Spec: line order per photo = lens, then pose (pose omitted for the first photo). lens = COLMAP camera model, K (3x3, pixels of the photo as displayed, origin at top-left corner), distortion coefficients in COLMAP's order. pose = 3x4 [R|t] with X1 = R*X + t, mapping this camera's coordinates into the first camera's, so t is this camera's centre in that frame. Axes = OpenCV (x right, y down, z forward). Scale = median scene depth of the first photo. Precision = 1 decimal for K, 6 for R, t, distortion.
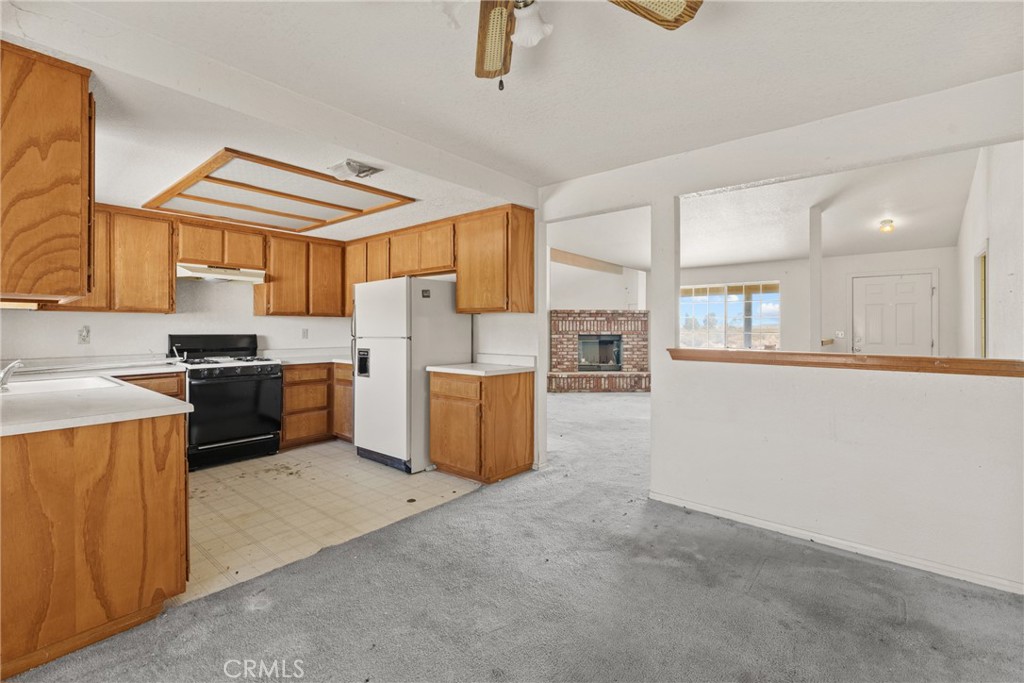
lens RADIAL K [[440.4, 0, 515.2], [0, 440.4, 325.7], [0, 0, 1]] dist [0.000564, -0.000033]
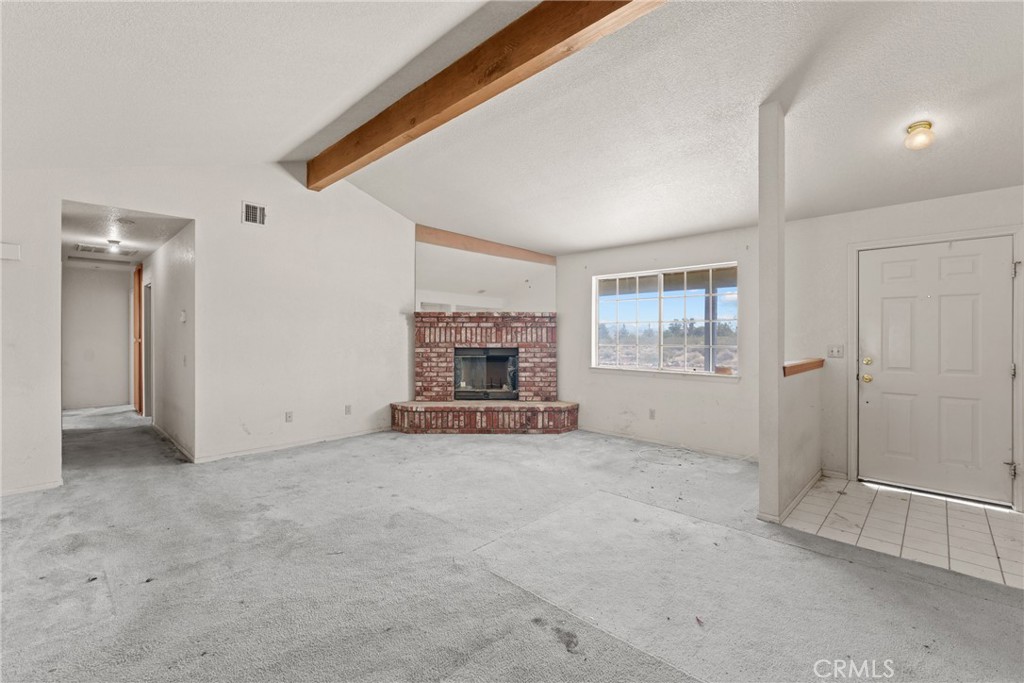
lens RADIAL K [[440.4, 0, 512.1], [0, 440.4, 339.4], [0, 0, 1]] dist [0.000564, -0.000033]
pose [[0.996922, 0.000010, -0.078403, 0.289936], [0.001416, 0.999834, 0.018138, -0.005217], [0.078390, -0.018193, 0.996757, 0.317162]]
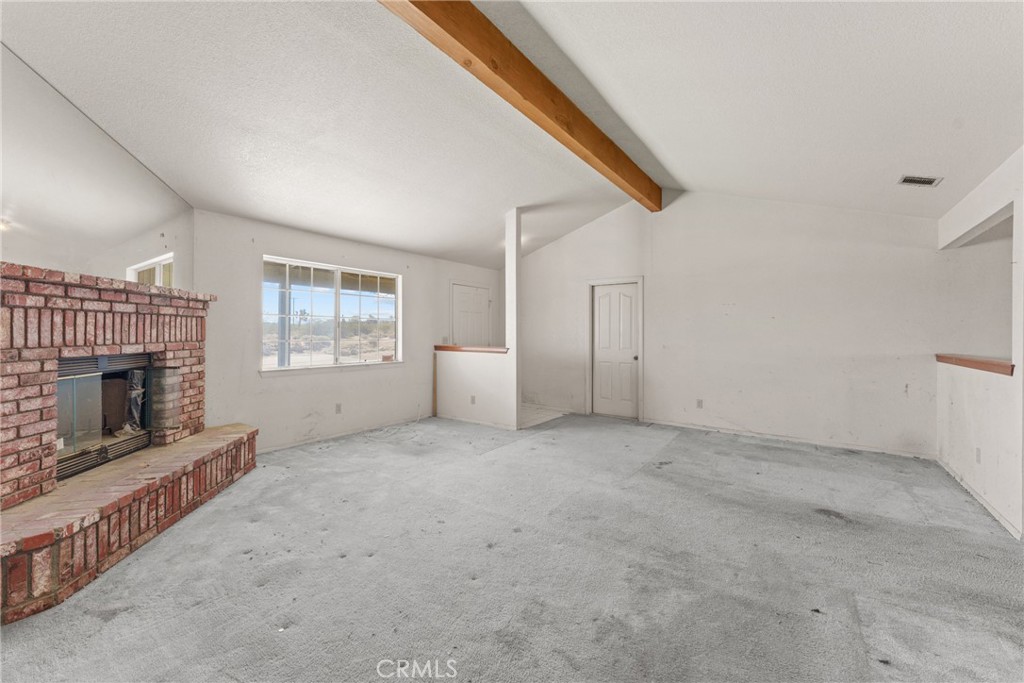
lens RADIAL K [[411.9, 0, 508.7], [0, 411.9, 334.2], [0, 0, 1]] dist [0.001267, 0.000088]
pose [[-0.063052, -0.007798, 0.997980, -0.142149], [-0.015644, 0.999854, 0.006825, -0.002199], [-0.997888, -0.015182, -0.063165, 0.727319]]
